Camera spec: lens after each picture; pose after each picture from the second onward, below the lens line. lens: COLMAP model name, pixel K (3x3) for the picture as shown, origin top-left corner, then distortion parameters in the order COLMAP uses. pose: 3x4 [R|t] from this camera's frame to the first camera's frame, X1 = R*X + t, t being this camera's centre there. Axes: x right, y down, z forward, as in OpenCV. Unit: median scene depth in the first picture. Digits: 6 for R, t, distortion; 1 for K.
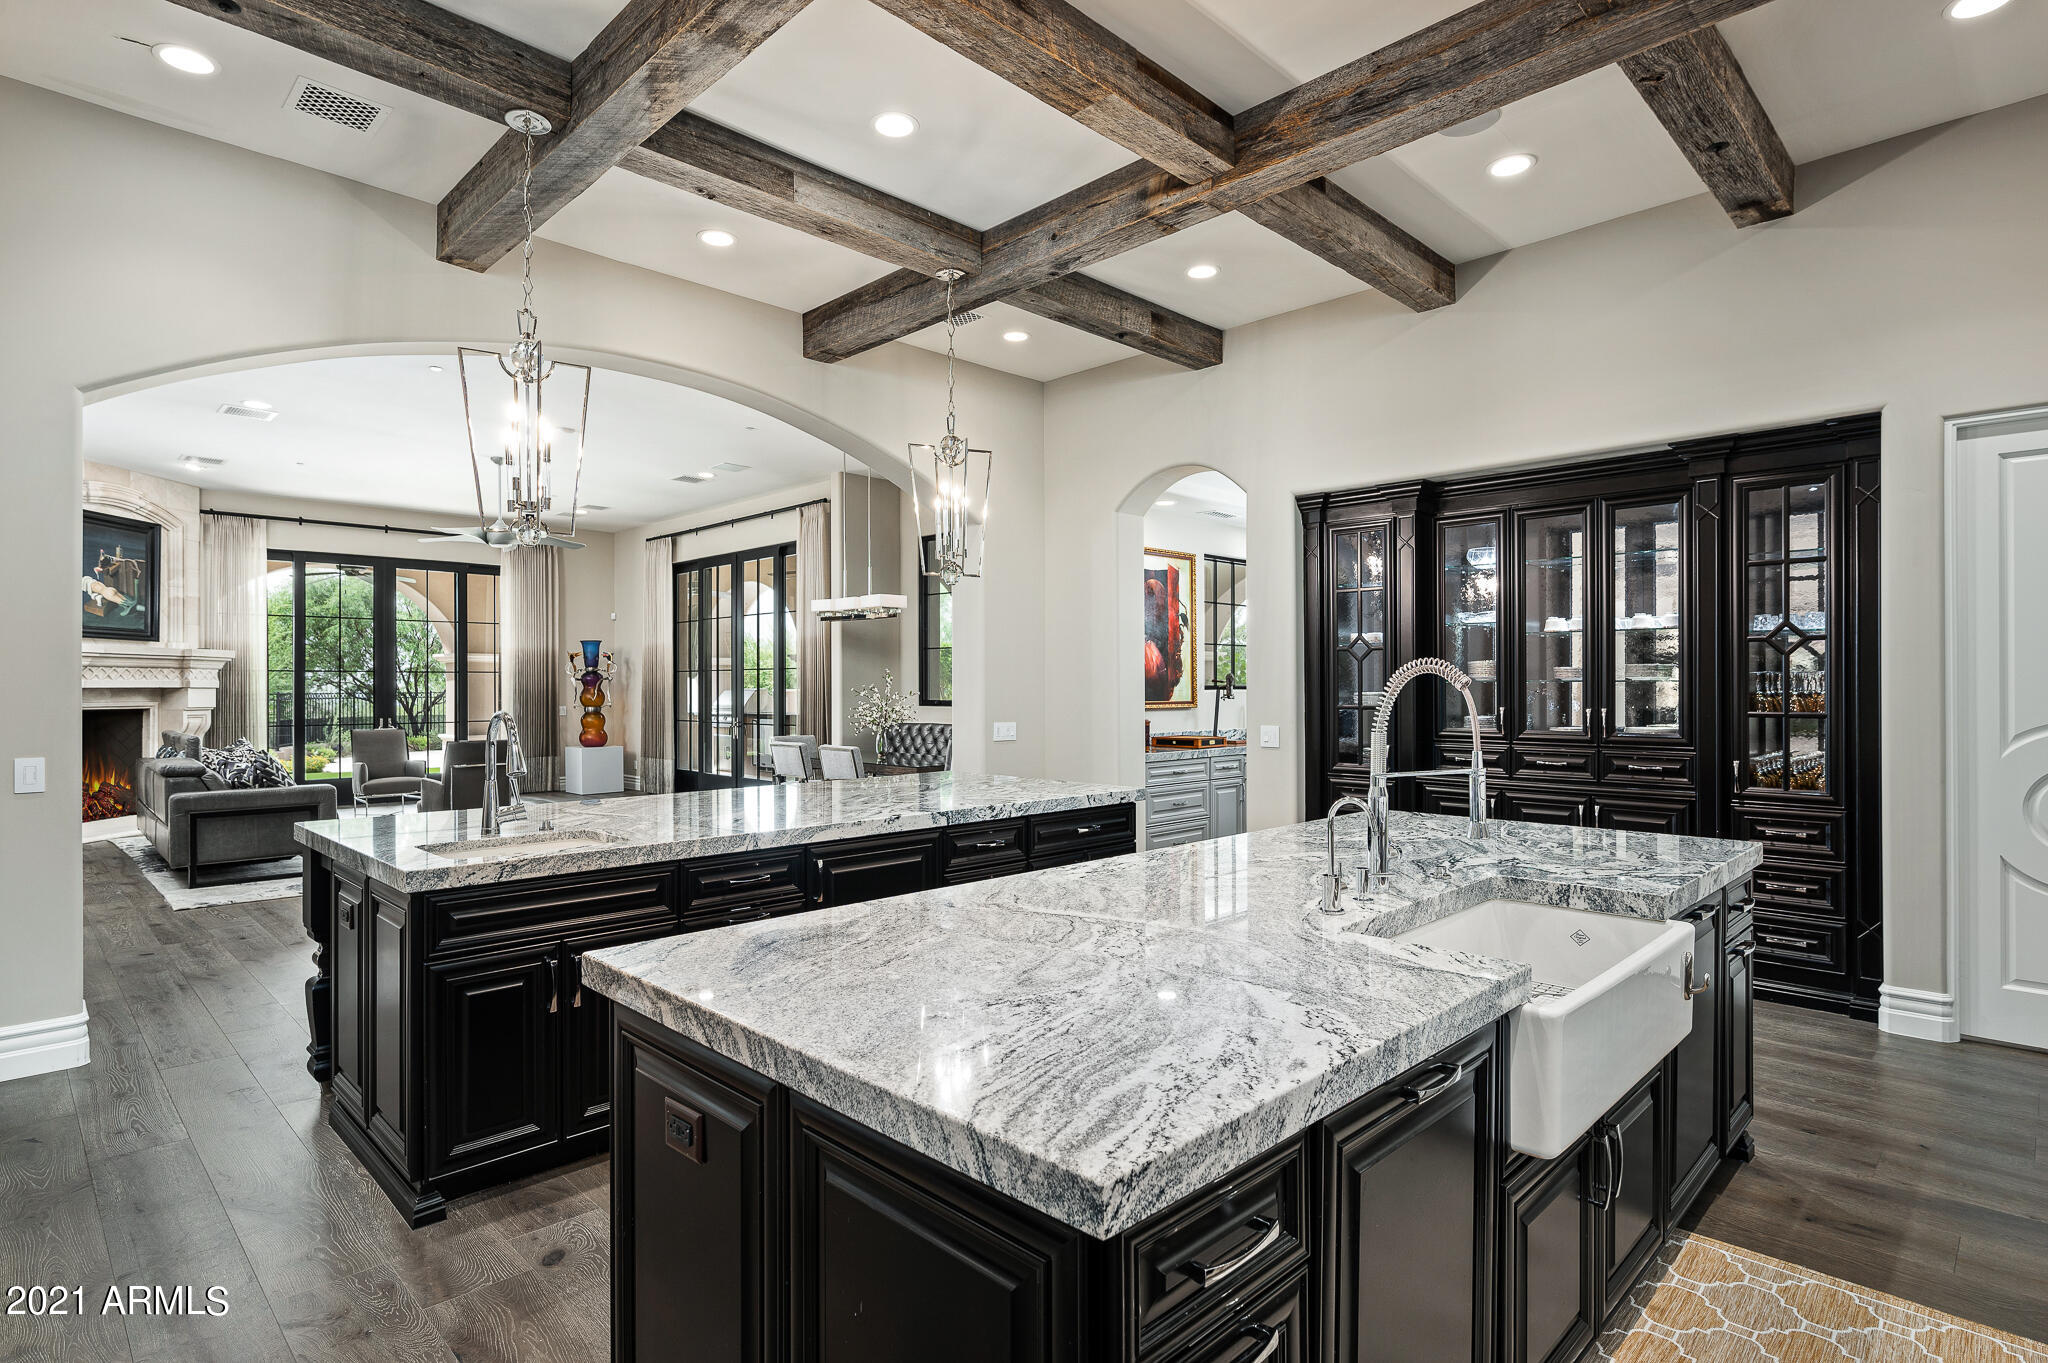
lens RADIAL K [[1045.9, 0, 1026.4], [0, 1045.9, 675.3], [0, 0, 1]] dist [-0.002977, -0.002096]
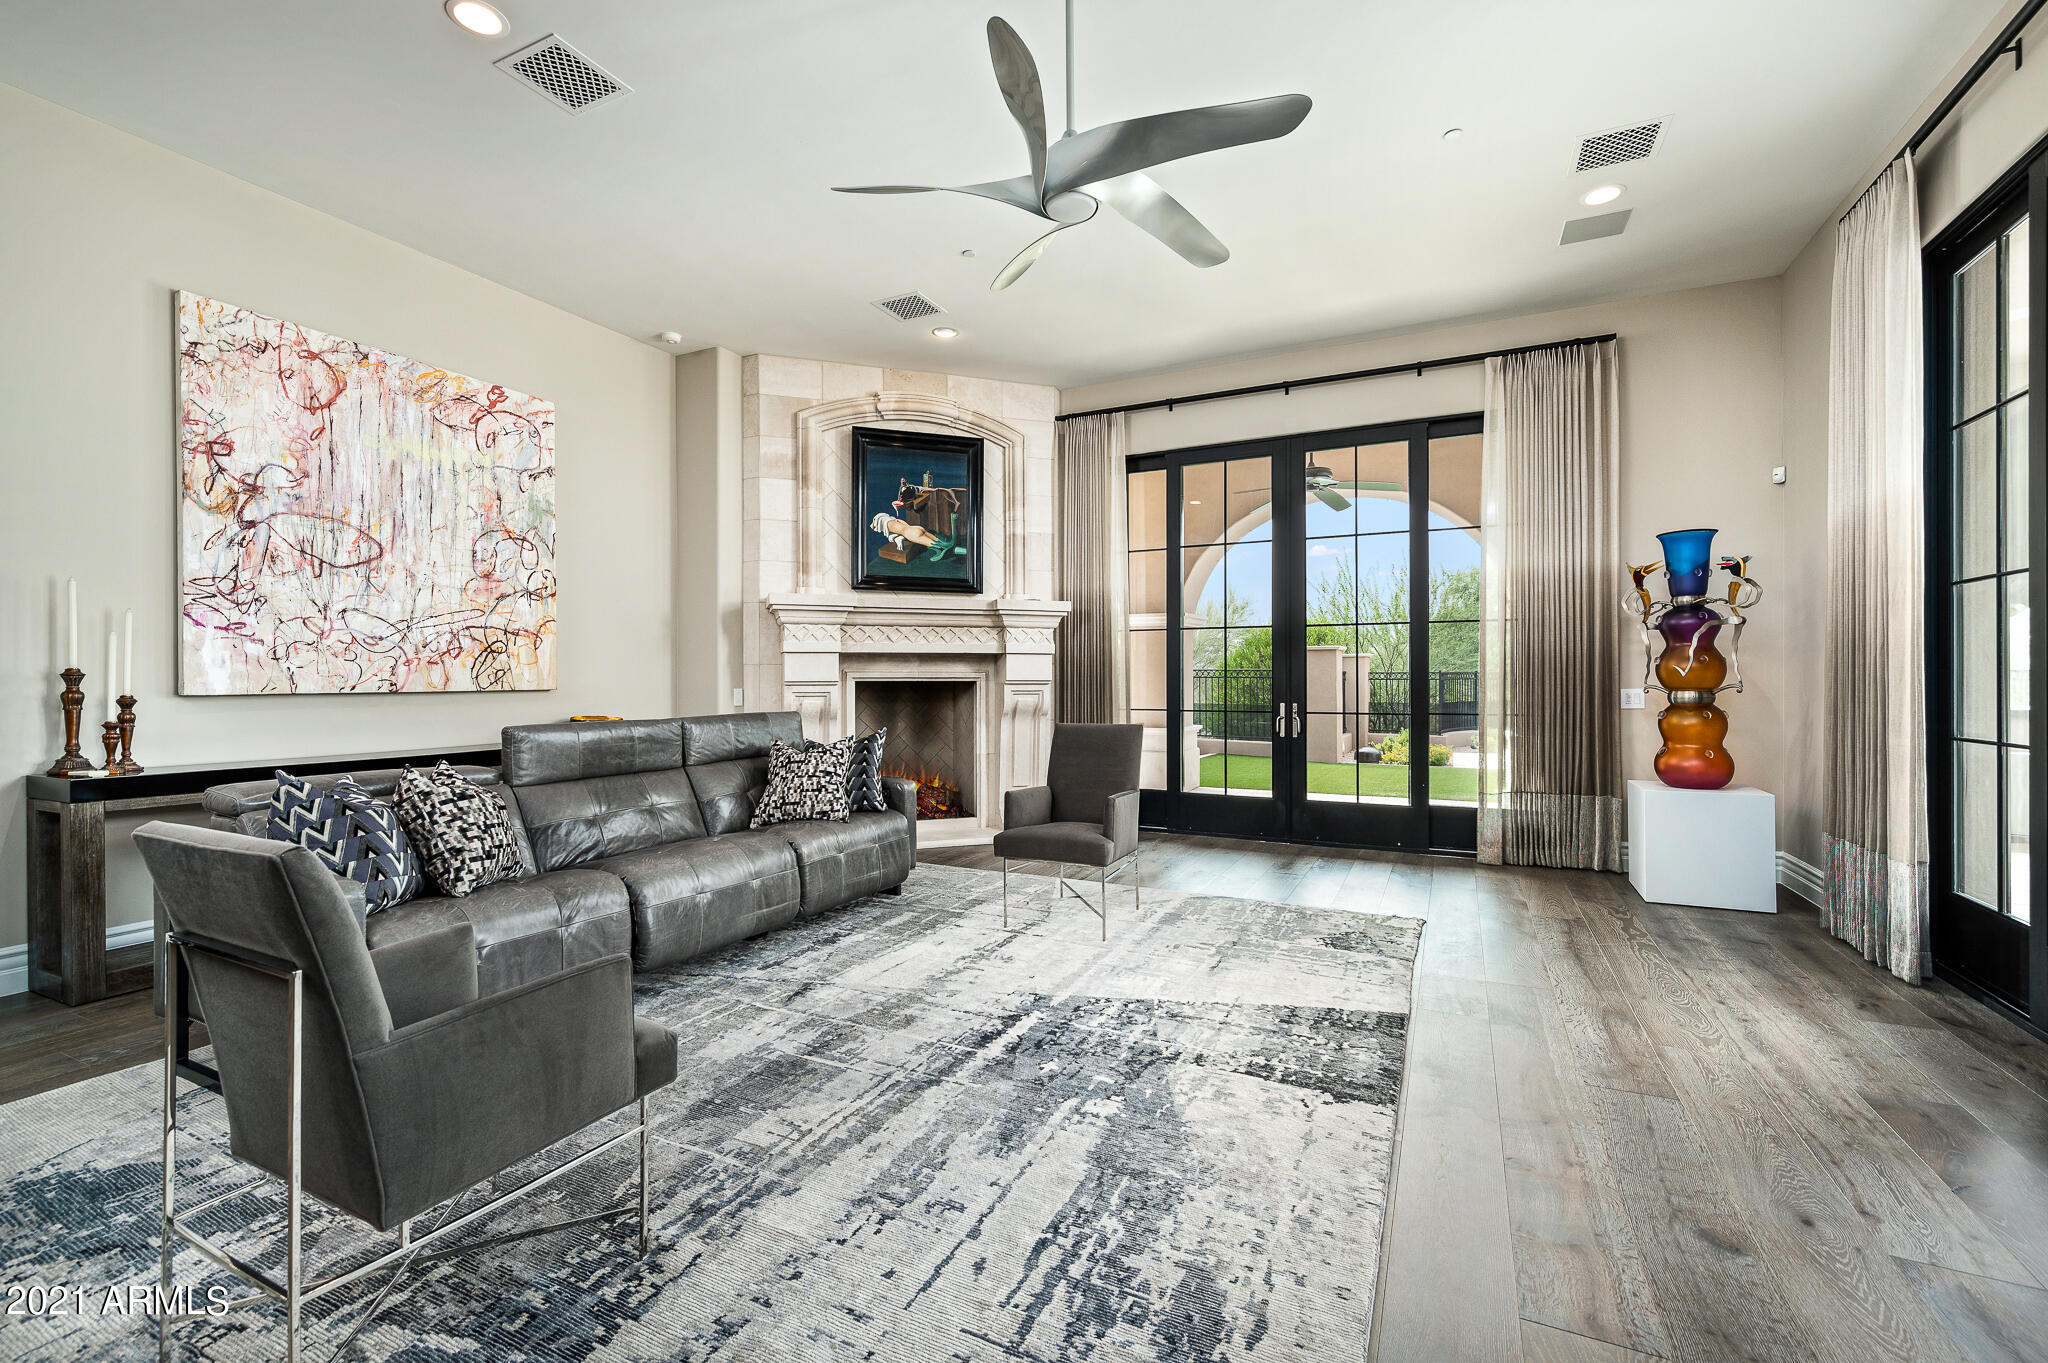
lens RADIAL K [[873.3, 0, 1025.4], [0, 873.3, 673.2], [0, 0, 1]] dist [0.000498, 0.000158]
pose [[0.314518, -0.001405, -0.949251, -0.202825], [0.011890, 0.999926, 0.002459, 0.023074], [0.949177, -0.012060, 0.314511, 0.770436]]
